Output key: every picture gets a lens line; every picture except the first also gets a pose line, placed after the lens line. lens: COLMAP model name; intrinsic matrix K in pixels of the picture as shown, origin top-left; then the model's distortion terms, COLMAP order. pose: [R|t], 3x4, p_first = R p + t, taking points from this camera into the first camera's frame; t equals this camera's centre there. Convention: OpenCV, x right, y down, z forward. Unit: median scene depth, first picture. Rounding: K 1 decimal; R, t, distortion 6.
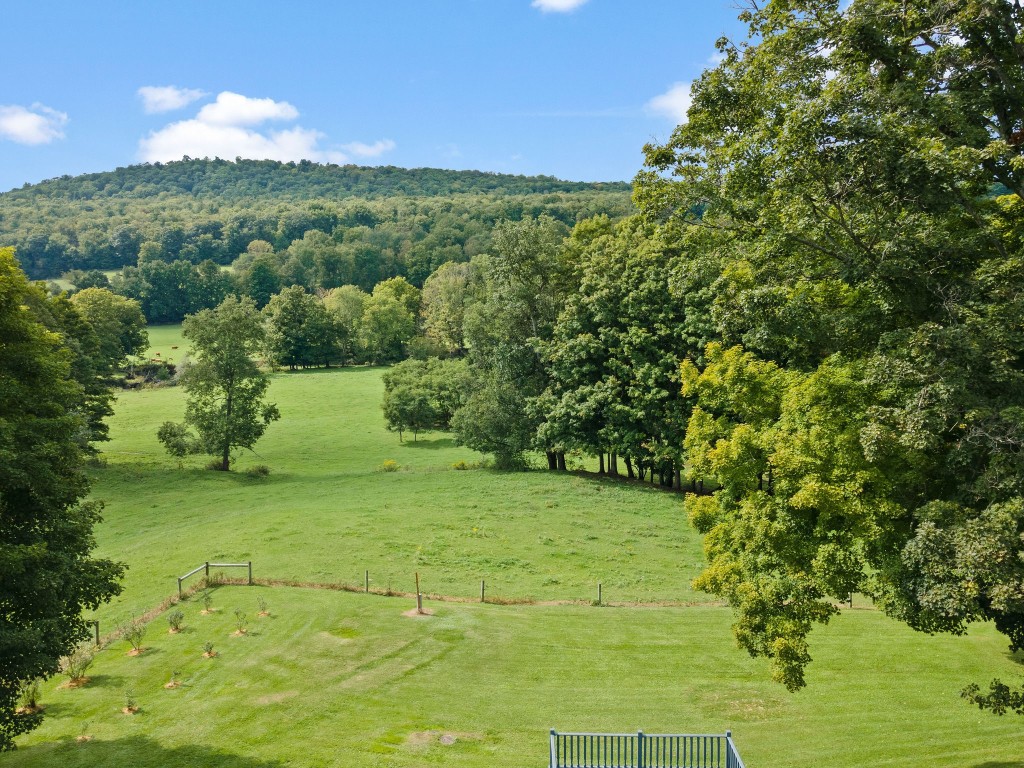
lens RADIAL K [[746.7, 0, 509.6], [0, 746.7, 383.2], [0, 0, 1]] dist [0.014627, 0.055435]
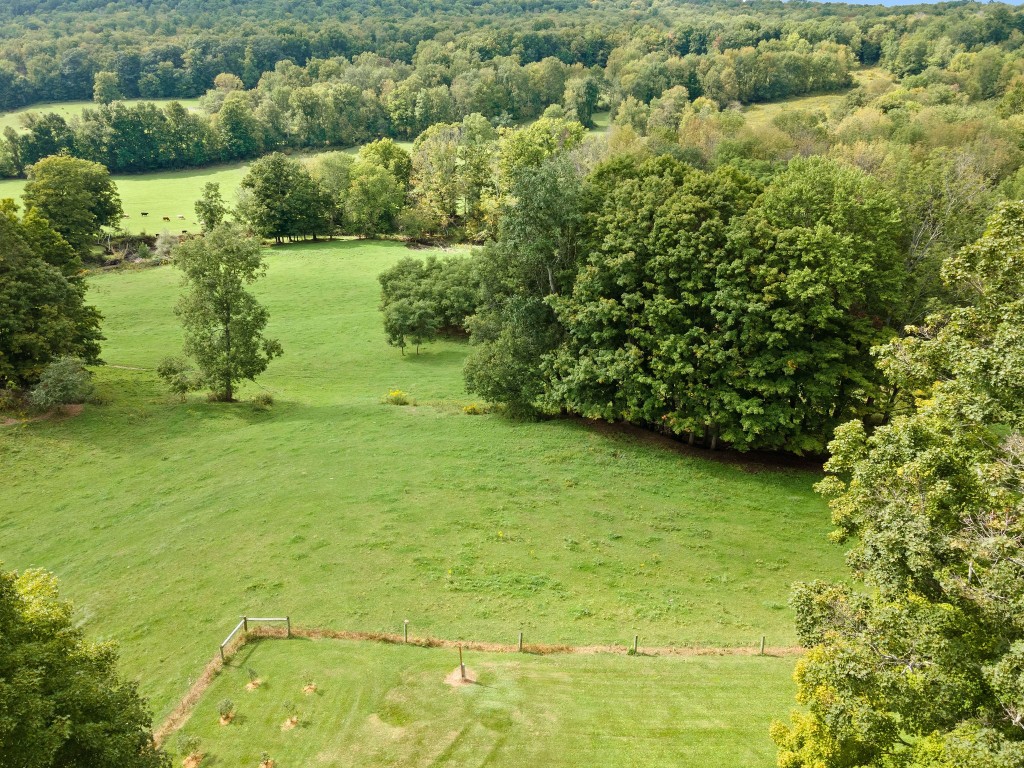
lens RADIAL K [[746.7, 0, 509.6], [0, 746.7, 383.2], [0, 0, 1]] dist [0.014627, 0.055435]
pose [[0.999773, 0.000733, 0.021297, -0.040276], [-0.005424, 0.975250, 0.221037, -0.158411], [-0.020608, -0.221102, 0.975033, 0.049353]]
